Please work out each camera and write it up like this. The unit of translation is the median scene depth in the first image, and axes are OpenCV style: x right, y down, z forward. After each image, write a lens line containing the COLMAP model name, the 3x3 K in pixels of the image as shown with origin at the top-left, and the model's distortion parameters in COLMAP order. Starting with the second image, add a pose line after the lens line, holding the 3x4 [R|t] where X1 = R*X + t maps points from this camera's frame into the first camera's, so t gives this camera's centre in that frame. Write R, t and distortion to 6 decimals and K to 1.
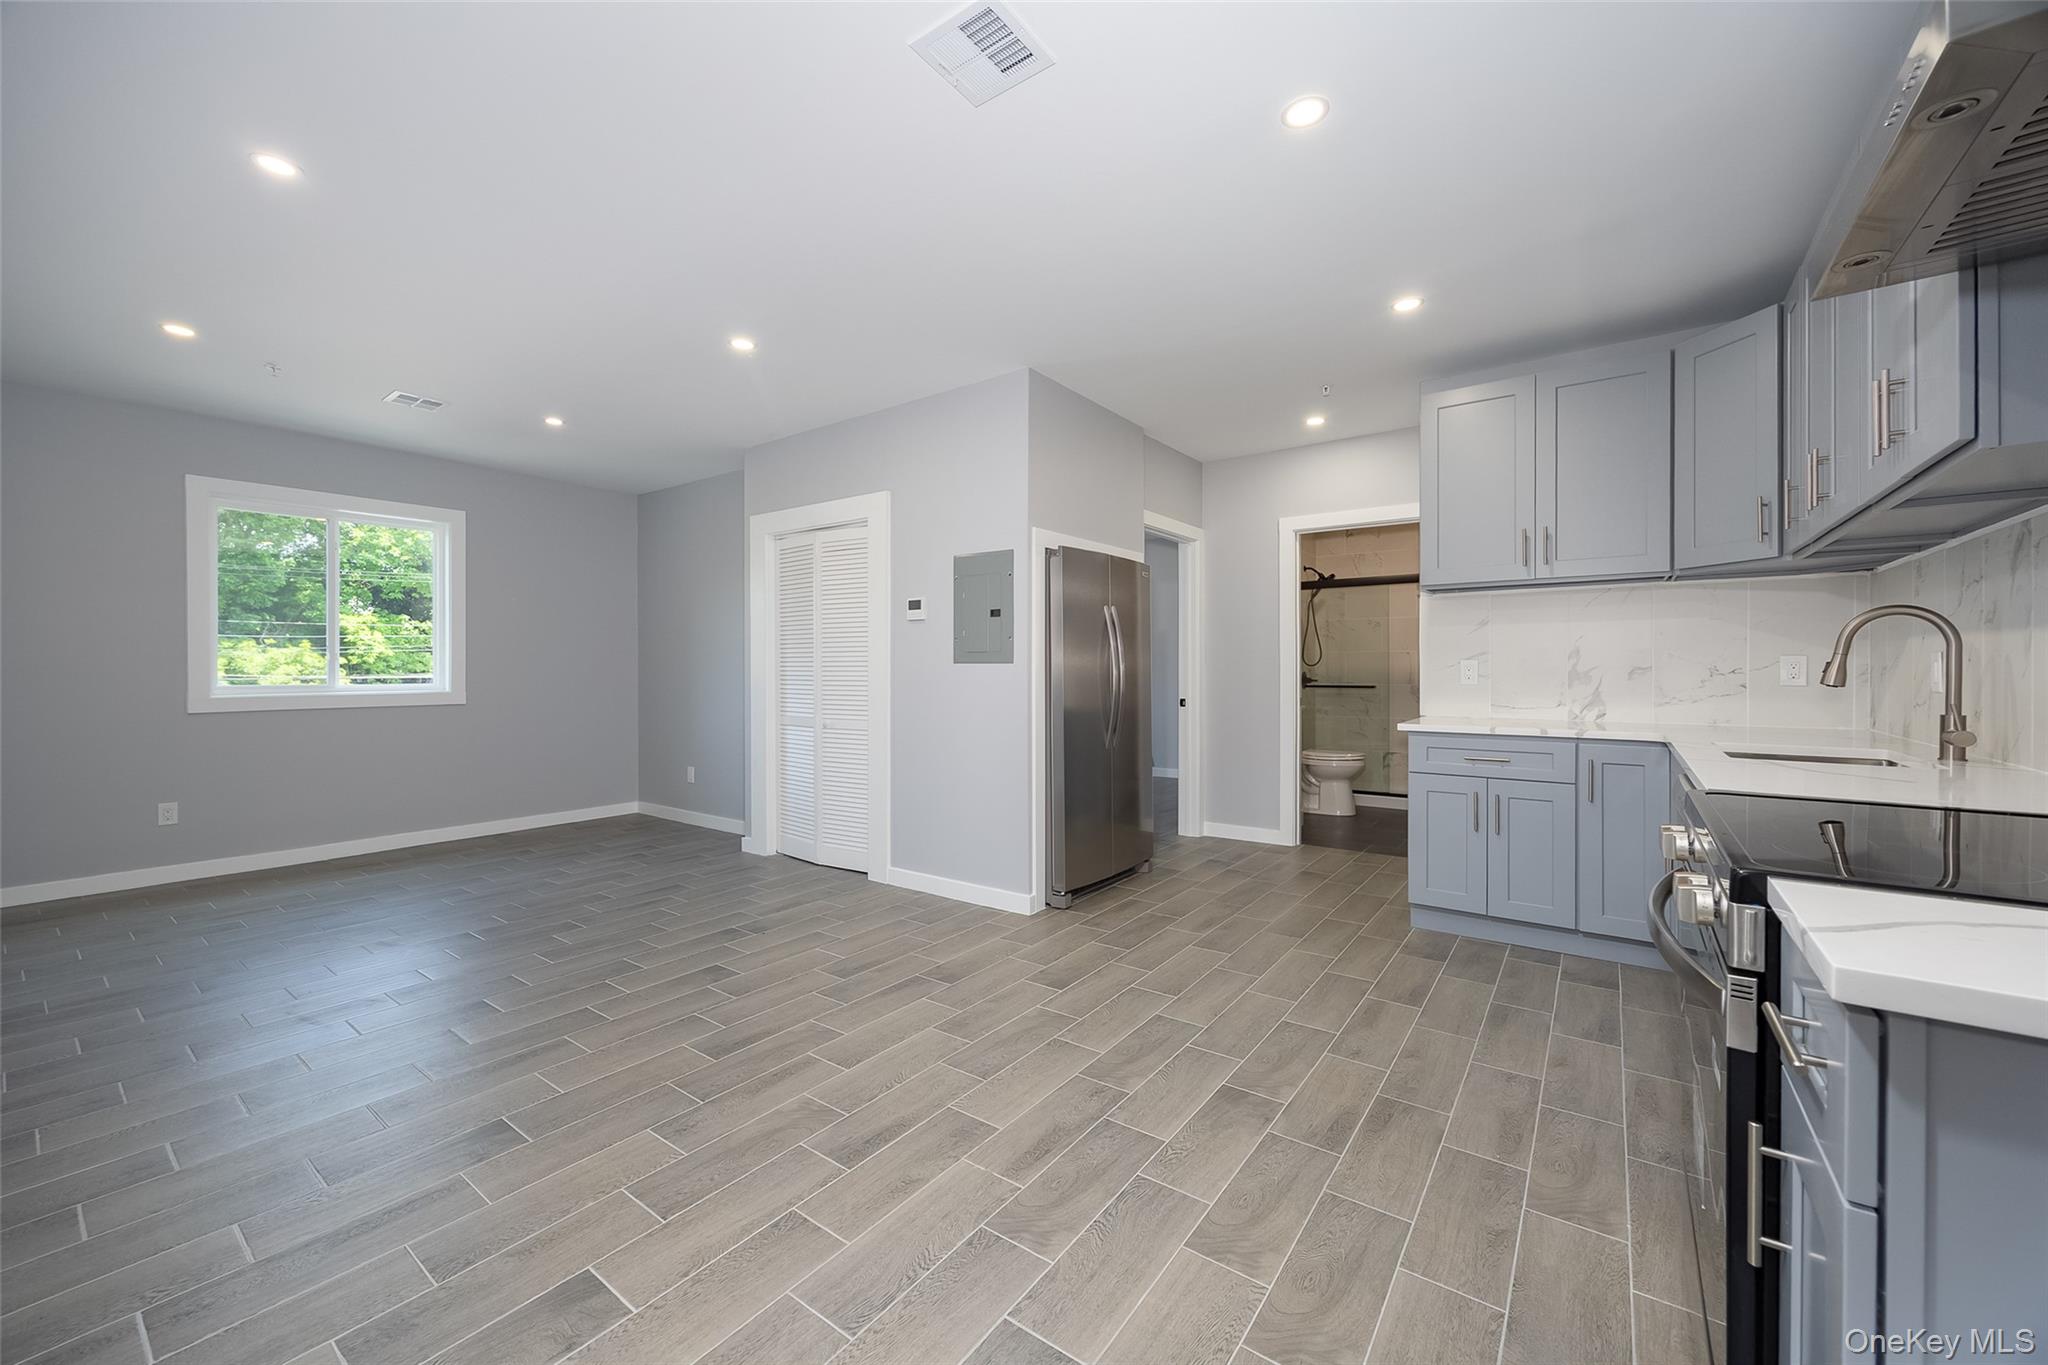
lens RADIAL K [[1021.1, 0, 1029.0], [0, 1021.1, 667.7], [0, 0, 1]] dist [-0.000309, 0.000015]
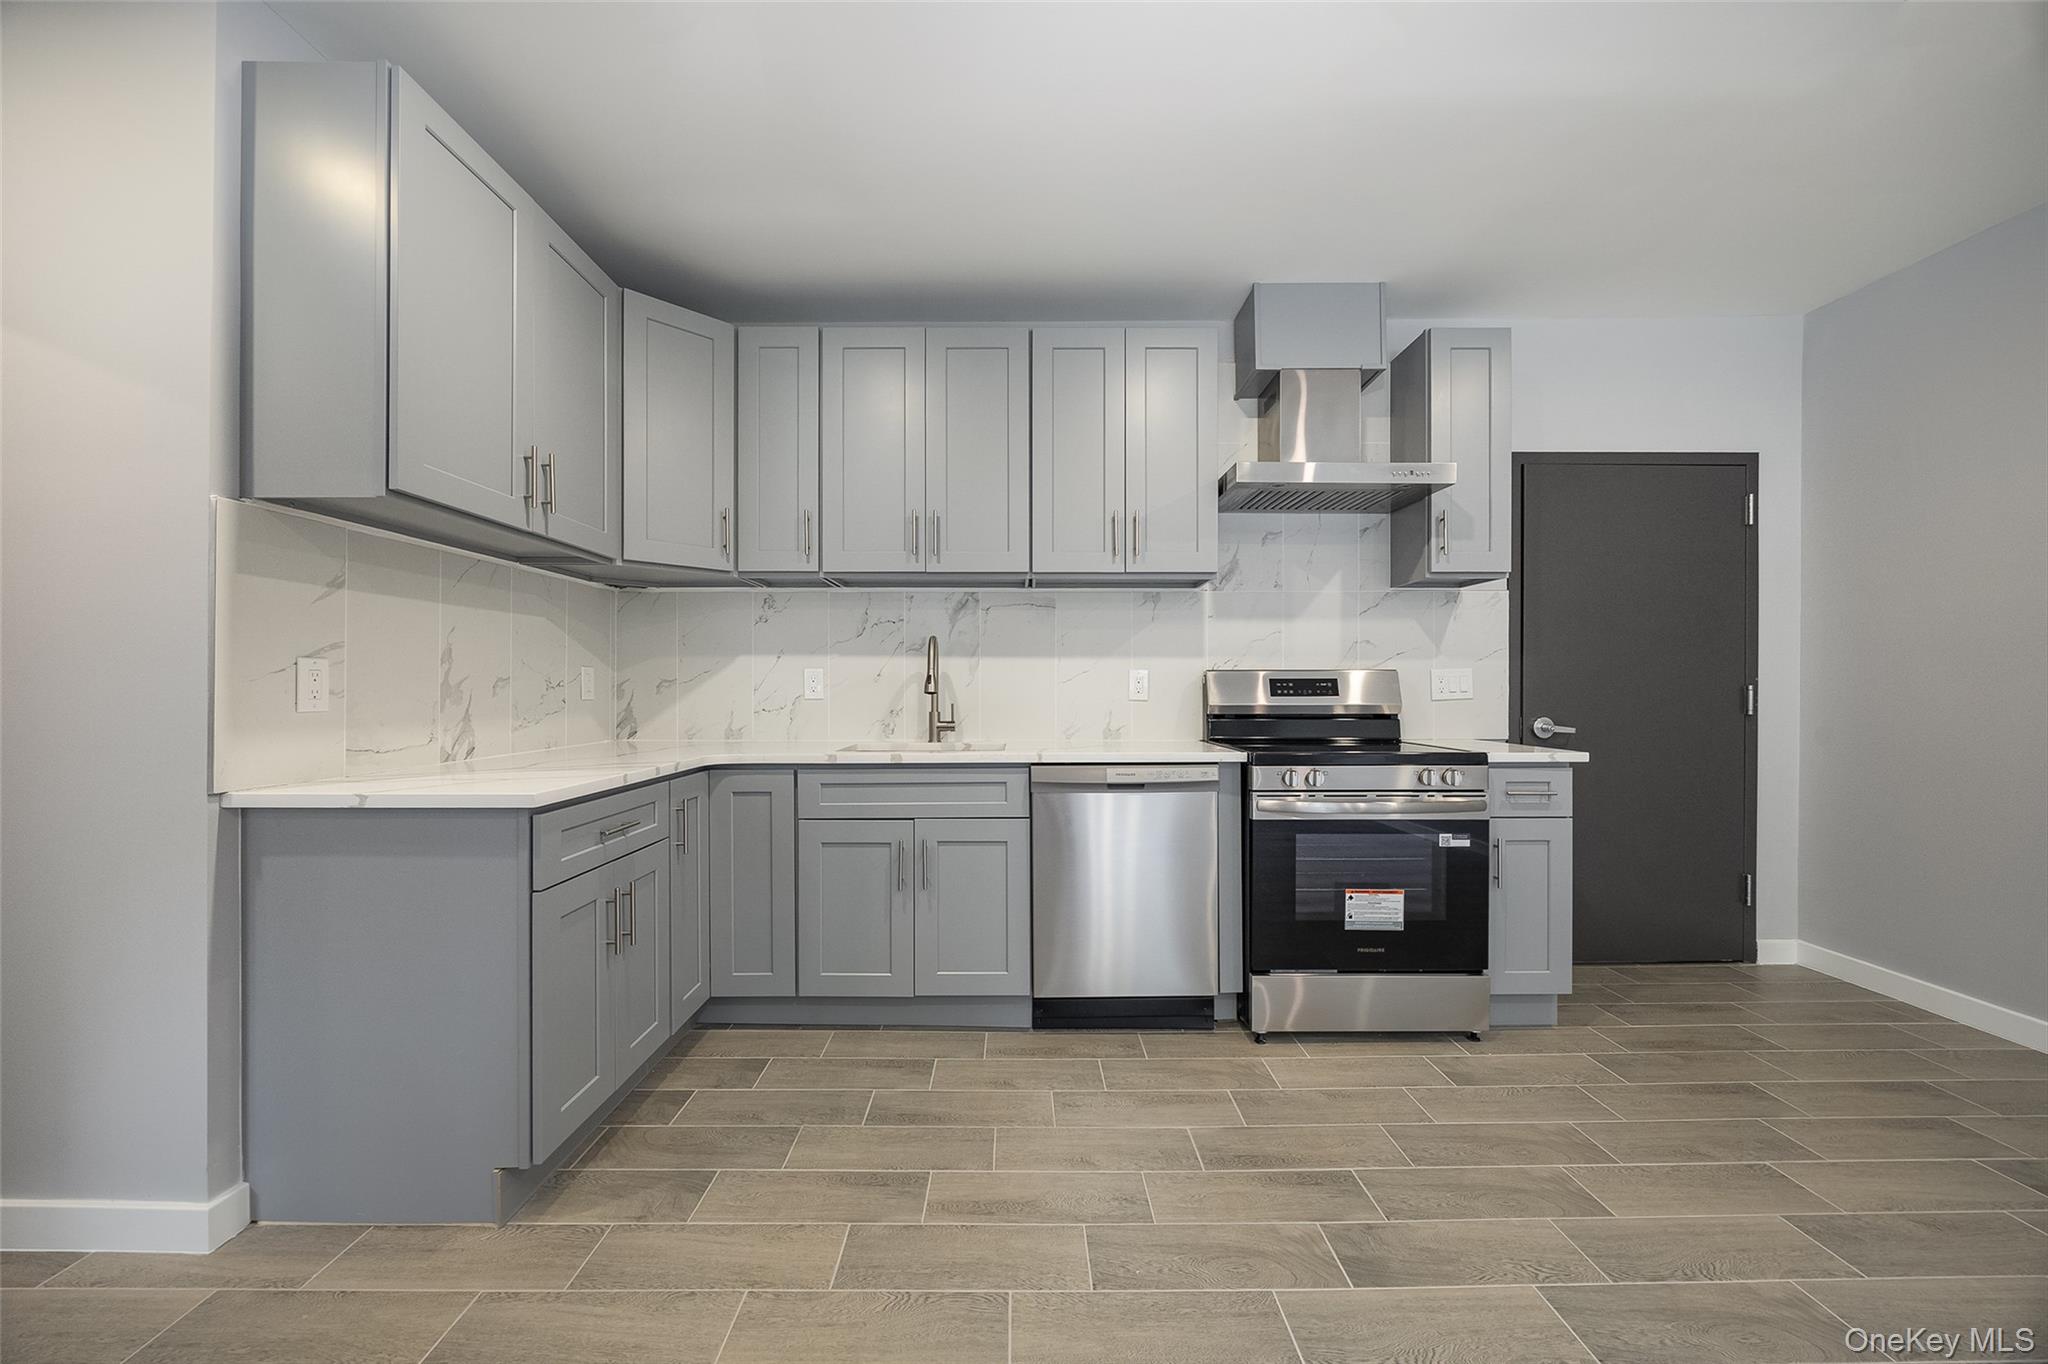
lens RADIAL K [[875.5, 0, 934.6], [0, 875.5, 687.0], [0, 0, 1]] dist [-0.000277, 0.000031]
pose [[-0.622179, 0.002799, 0.782870, -0.069264], [0.004338, 0.999991, -0.000128, 0.007783], [-0.782863, 0.003317, -0.622186, 1.210406]]
